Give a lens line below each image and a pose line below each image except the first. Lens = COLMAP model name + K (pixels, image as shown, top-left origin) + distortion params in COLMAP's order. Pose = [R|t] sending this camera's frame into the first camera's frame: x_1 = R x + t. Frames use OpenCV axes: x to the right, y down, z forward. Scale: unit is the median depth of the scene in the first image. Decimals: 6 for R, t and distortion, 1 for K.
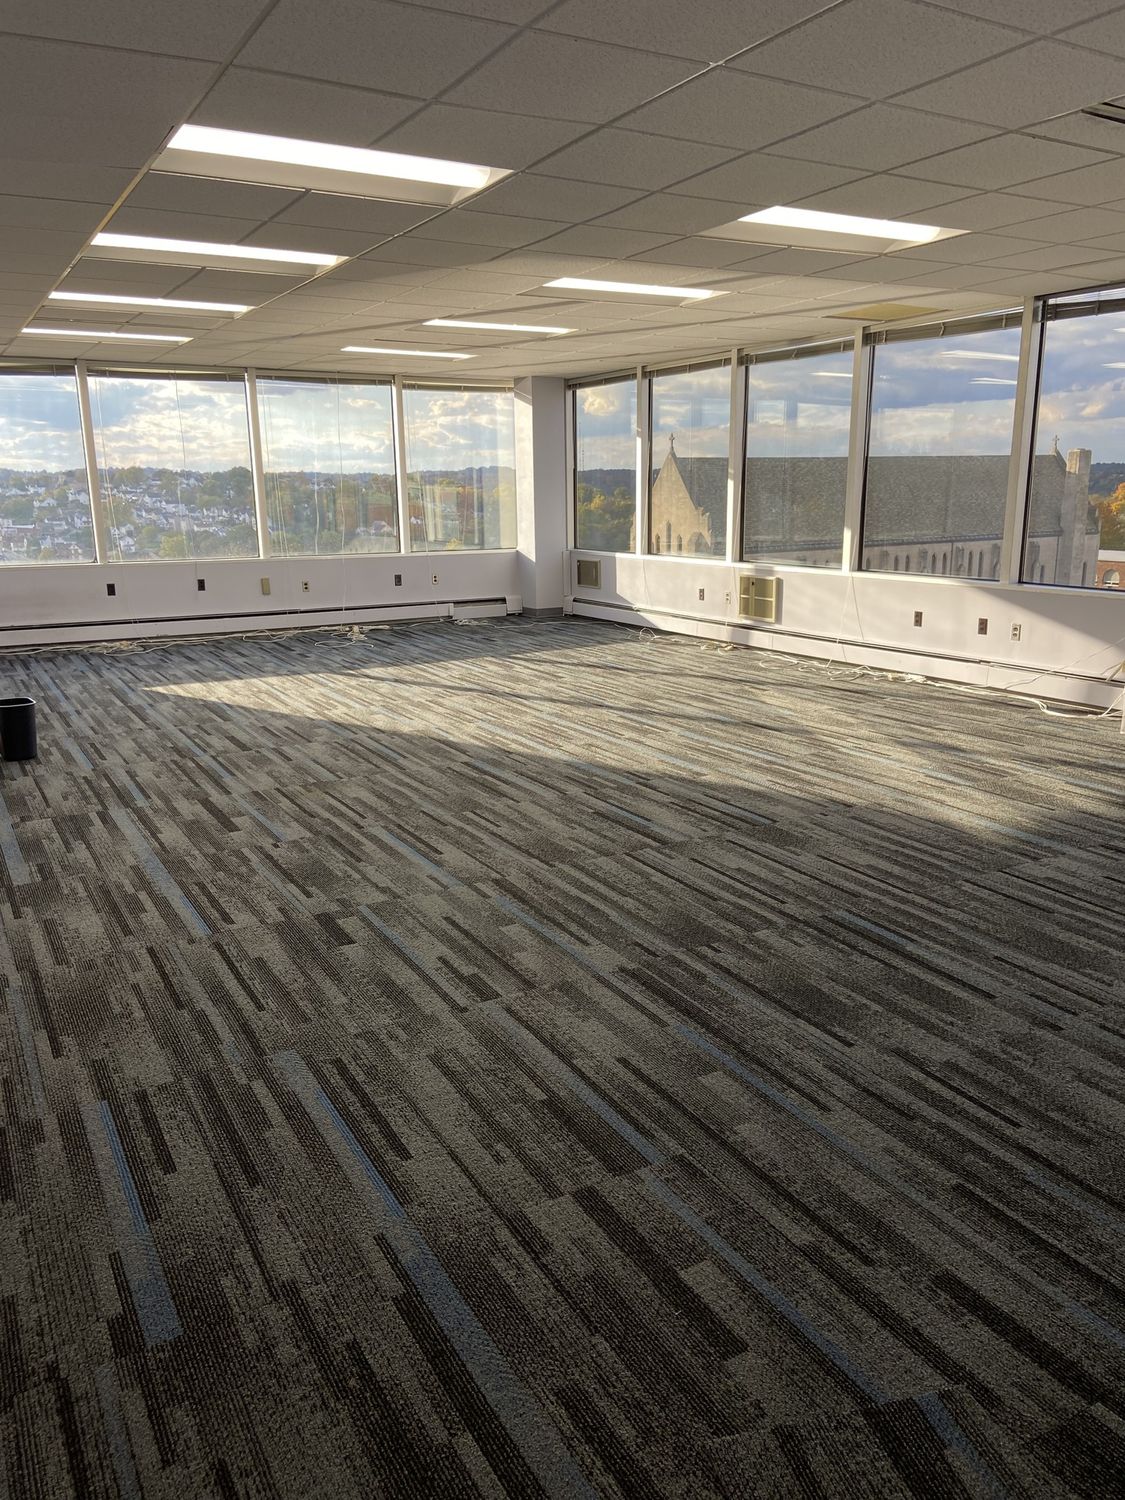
lens RADIAL K [[1130.4, 0, 554.1], [0, 1130.4, 756.4], [0, 0, 1]] dist [0.055811, -0.015164]
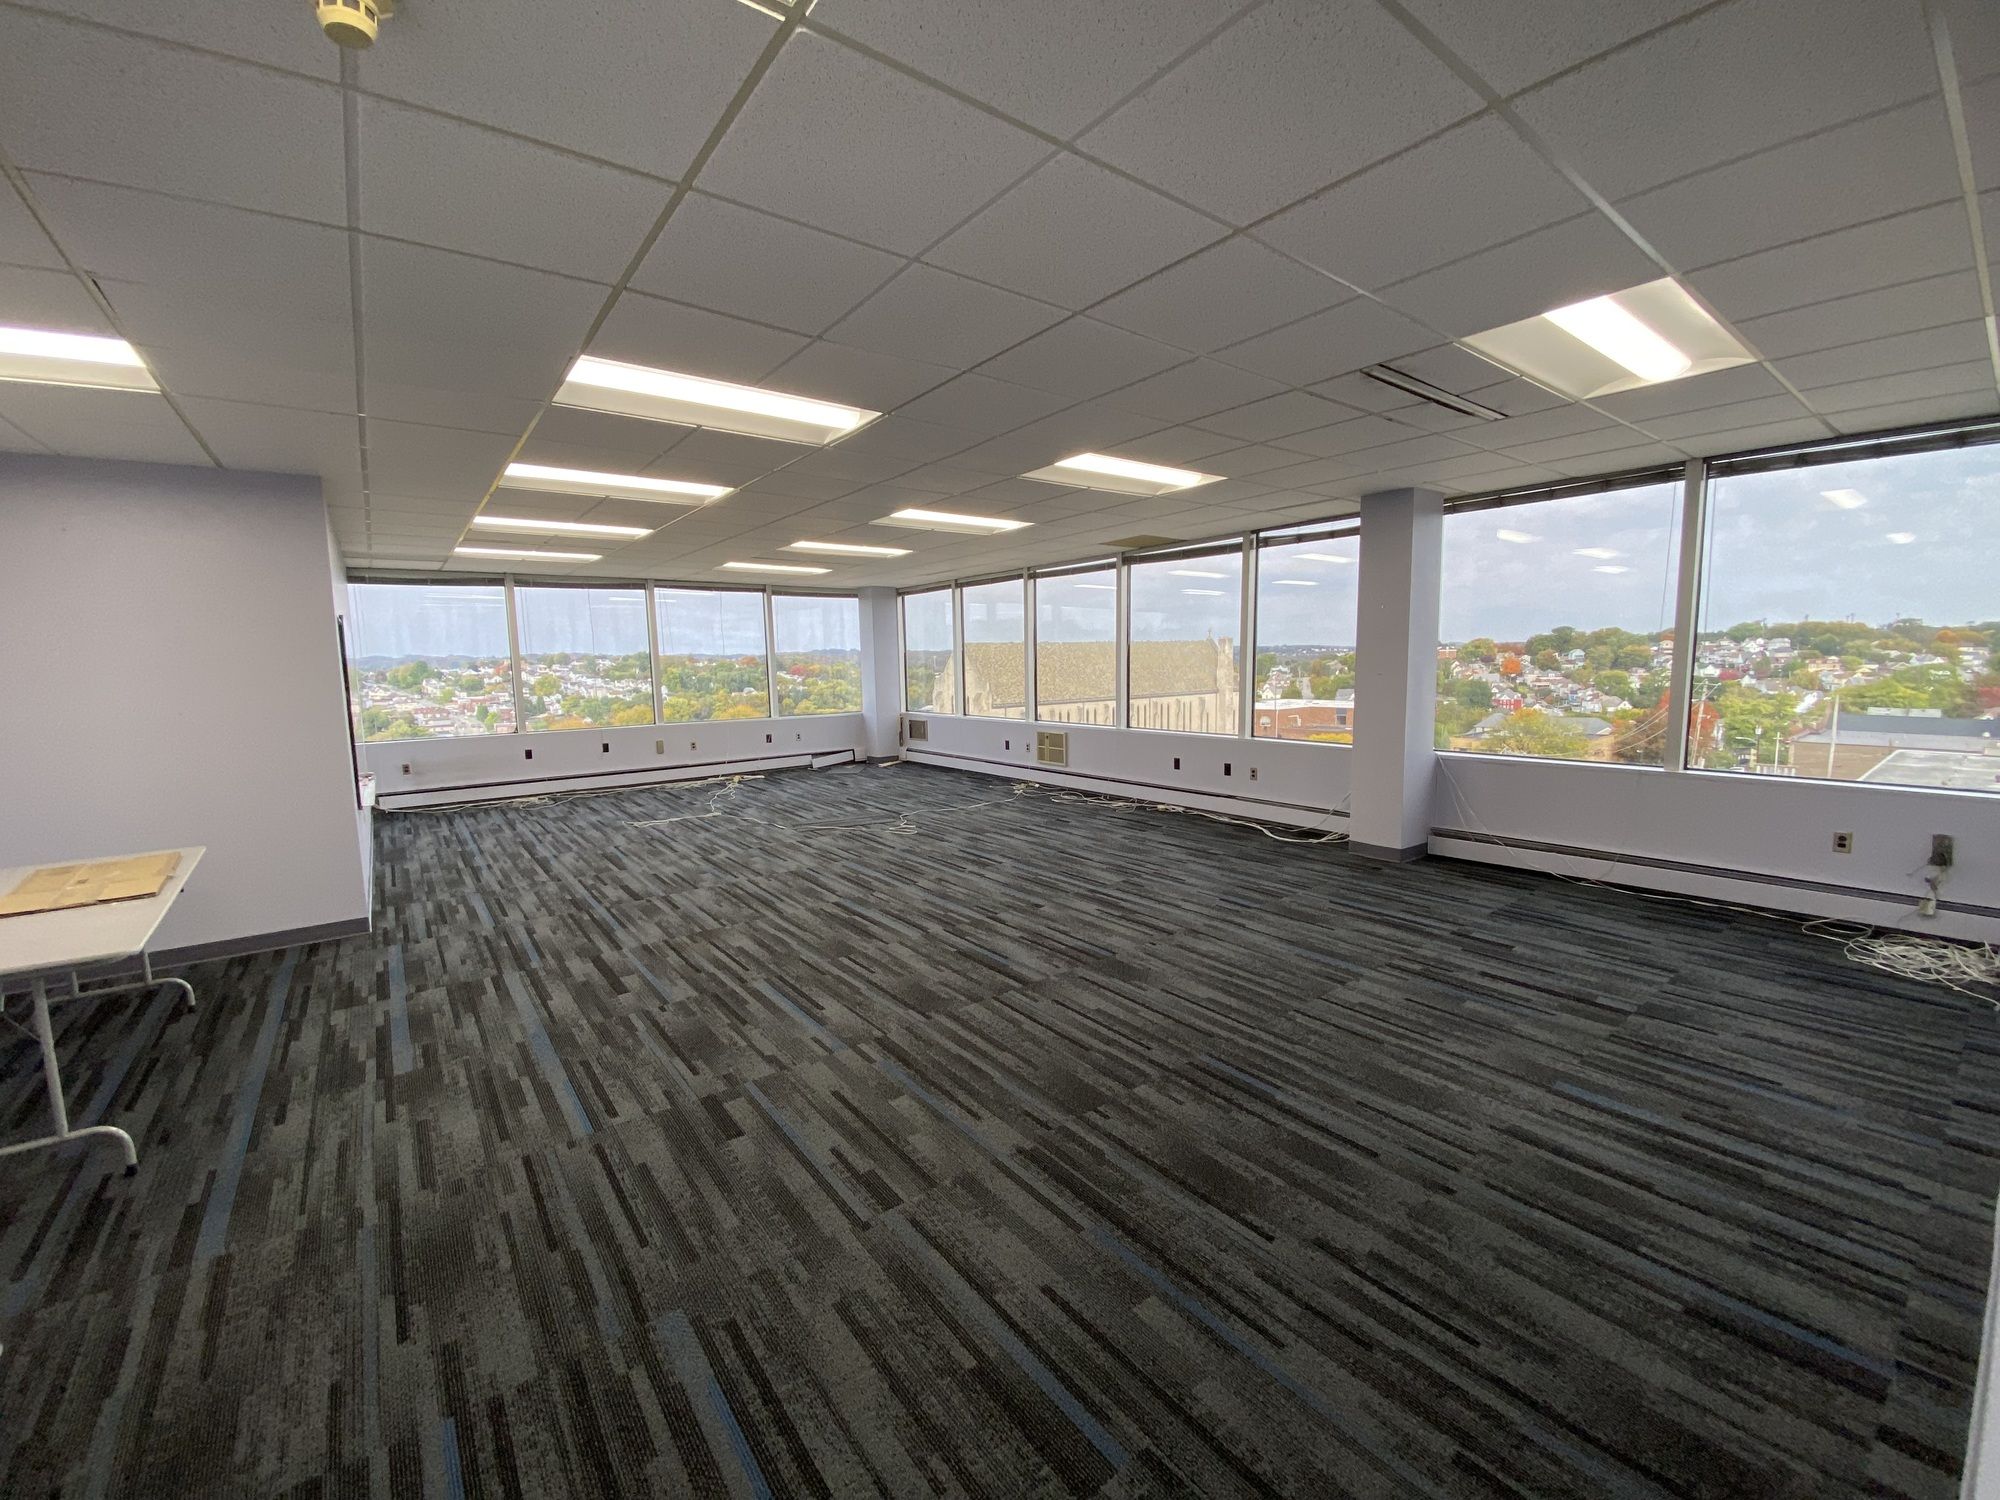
lens RADIAL K [[811.7, 0, 998.8], [0, 811.7, 755.2], [0, 0, 1]] dist [-0.034035, -0.001655]
pose [[0.989036, -0.023845, 0.145739, -0.049445], [0.040576, 0.992774, -0.112932, -0.072987], [-0.141993, 0.117607, 0.982856, 0.240088]]
